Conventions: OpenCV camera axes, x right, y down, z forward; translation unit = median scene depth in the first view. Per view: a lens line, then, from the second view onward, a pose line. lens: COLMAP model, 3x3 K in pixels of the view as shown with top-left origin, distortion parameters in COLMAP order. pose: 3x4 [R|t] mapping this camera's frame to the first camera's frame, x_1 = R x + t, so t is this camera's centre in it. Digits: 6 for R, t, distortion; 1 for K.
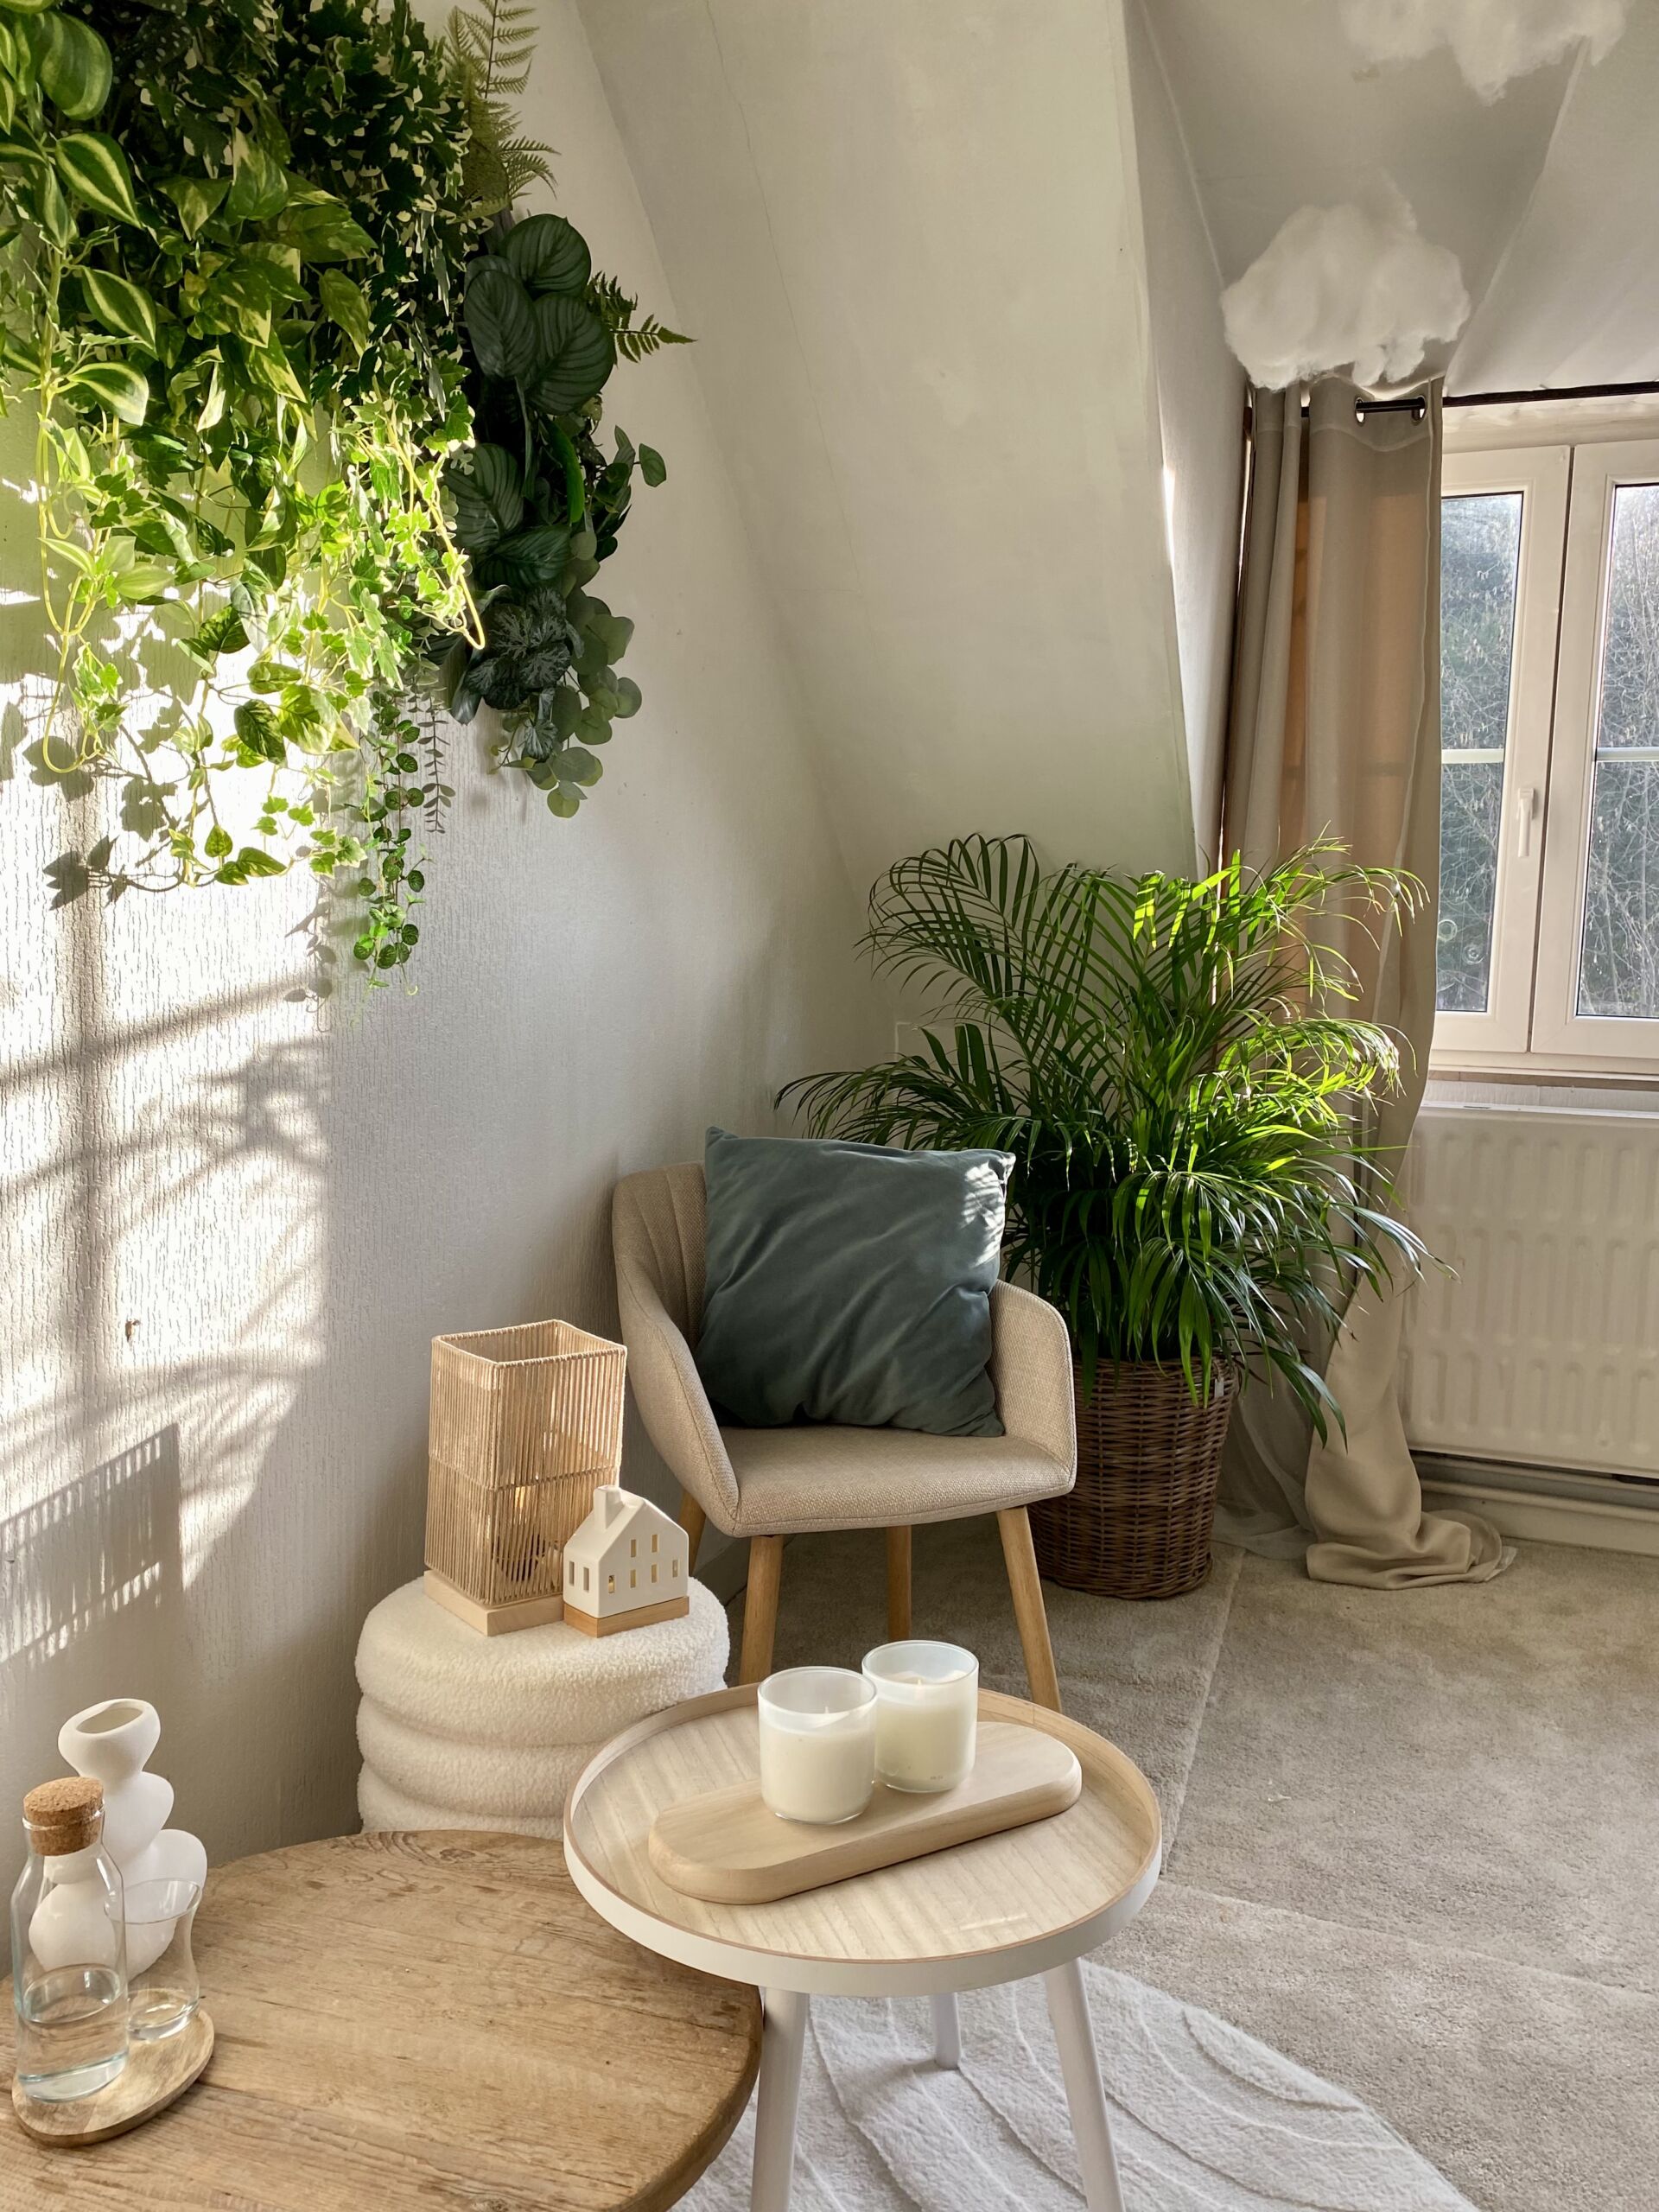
lens RADIAL K [[1648.9, 0, 734.2], [0, 1648.9, 1154.6], [0, 0, 1]] dist [-0.017292, 0.004664]
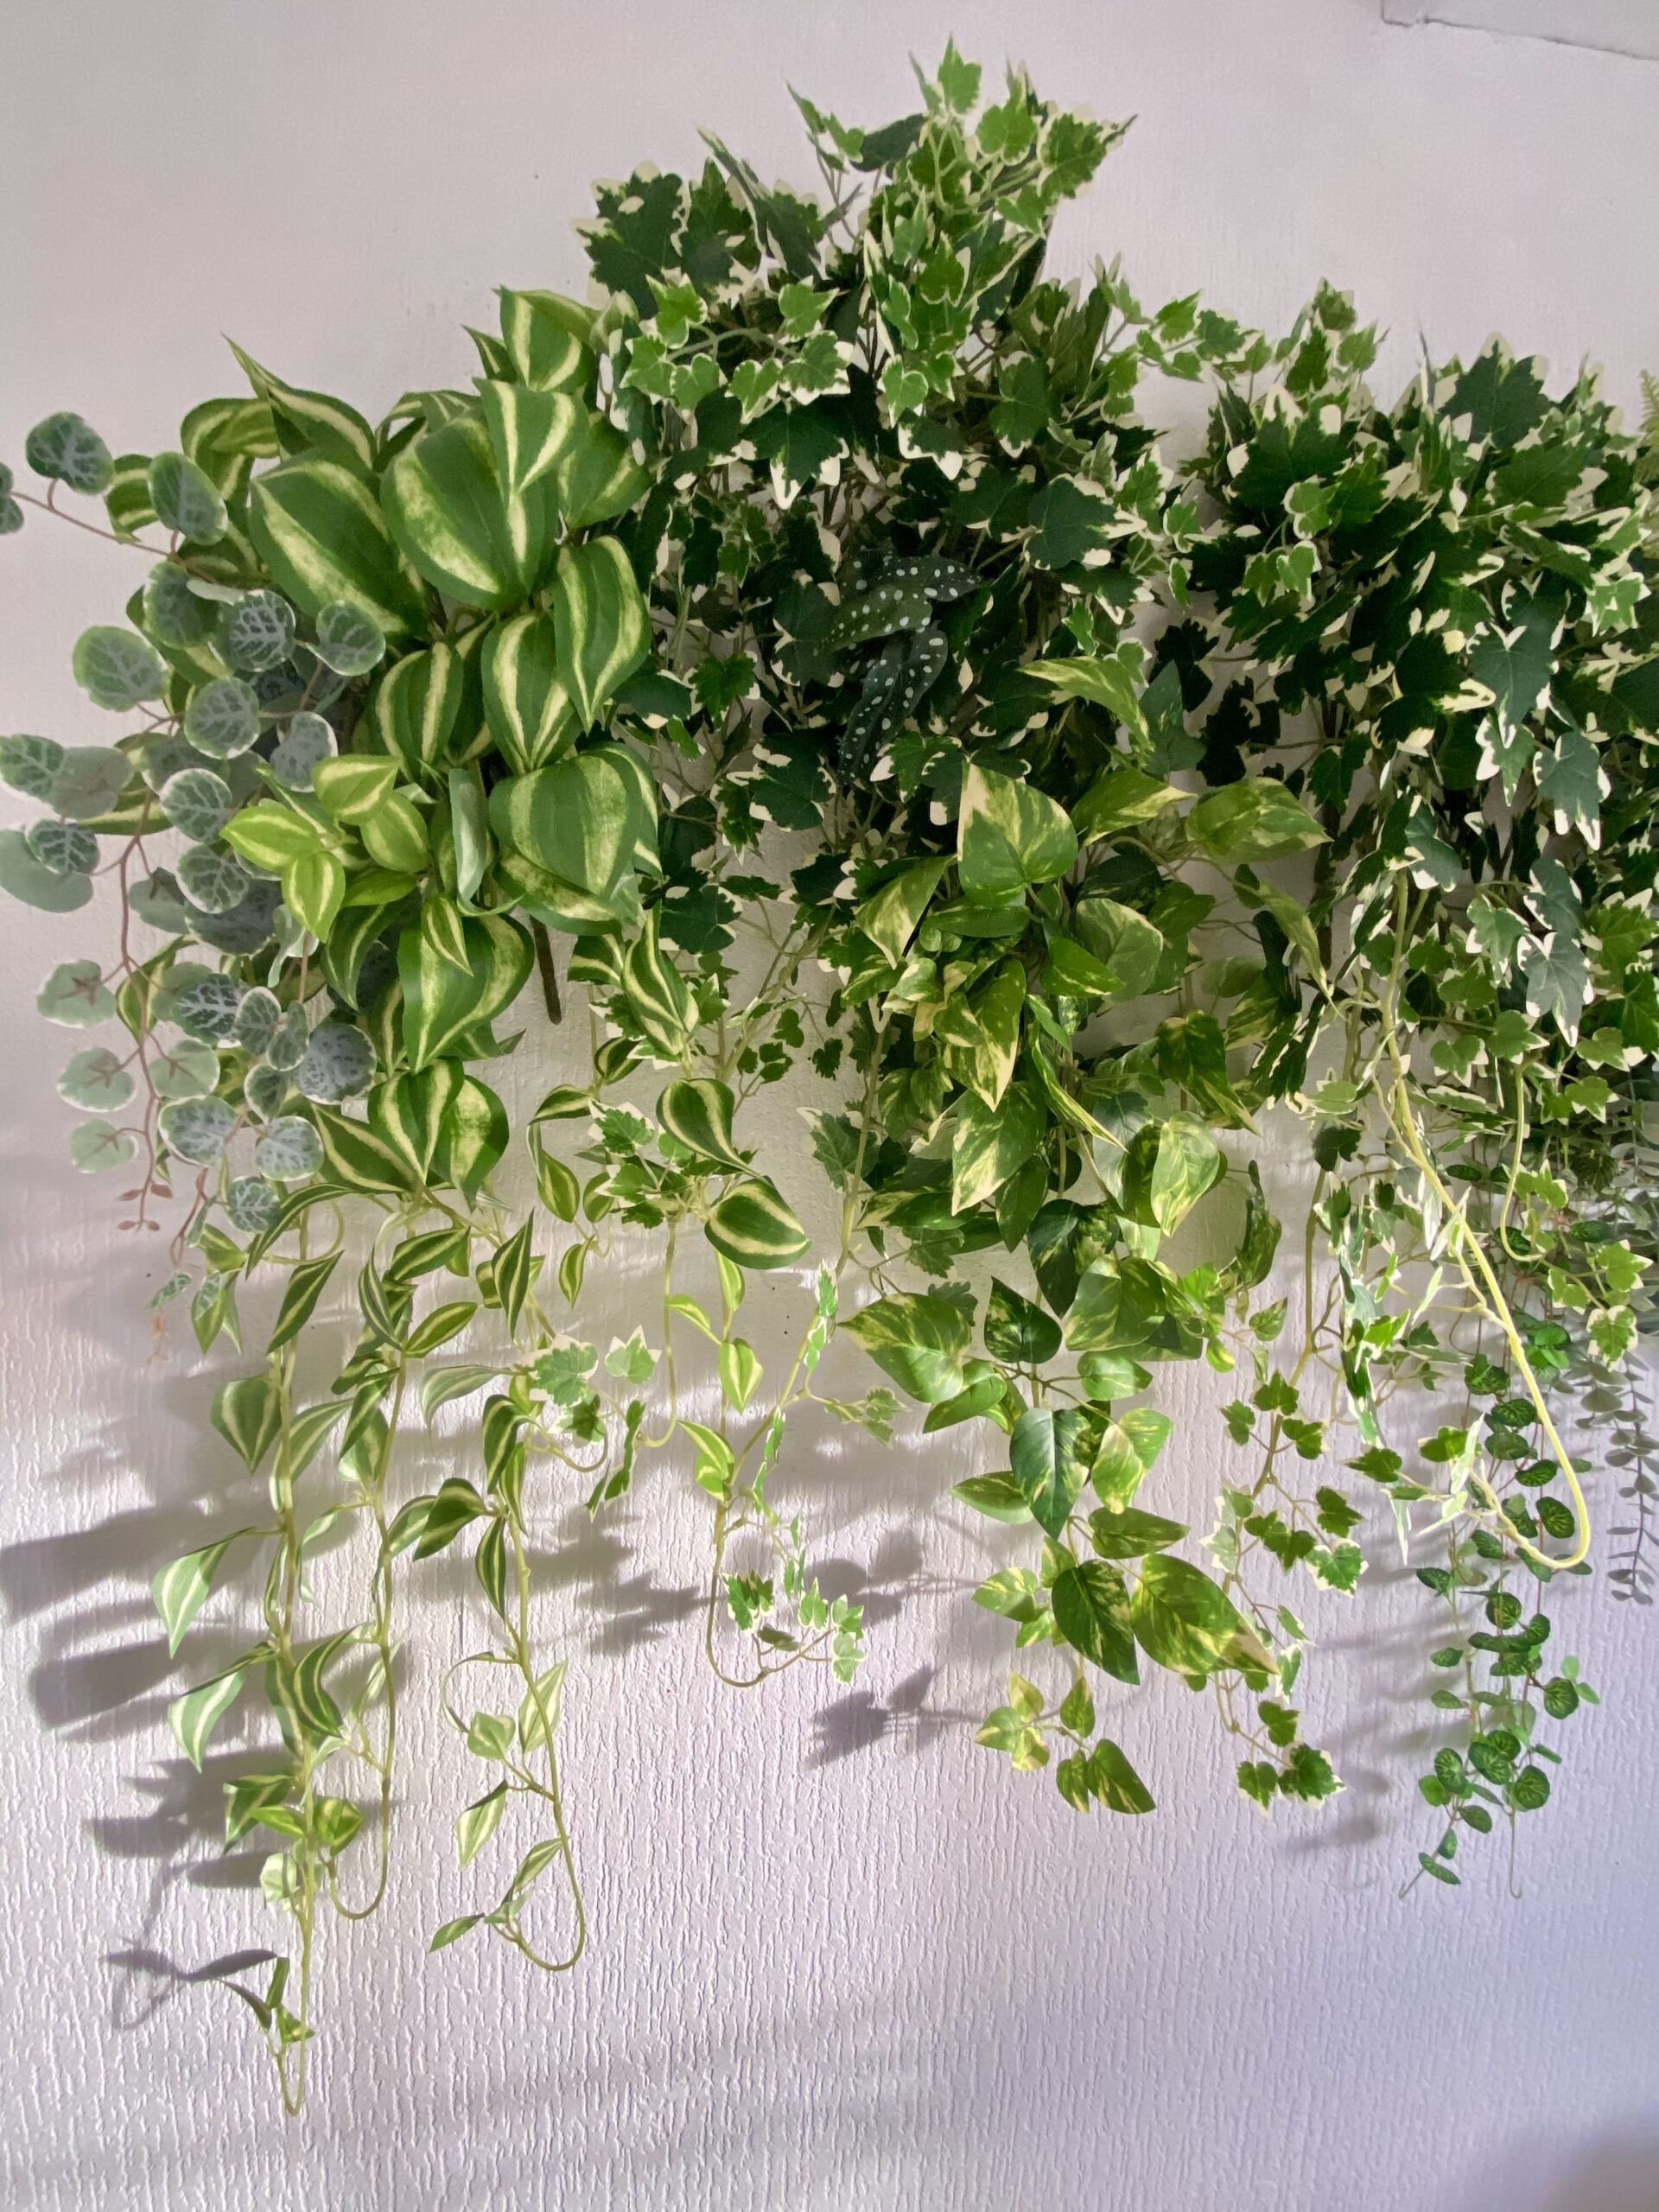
lens RADIAL K [[892.6, 0, 823.9], [0, 892.6, 1114.7], [0, 0, 1]] dist [-0.003670, -0.002657]
pose [[0.448473, 0.022762, -0.893506, -0.026814], [-0.115090, 0.992824, -0.032474, -0.368452], [0.886356, 0.117397, 0.447875, 0.626980]]
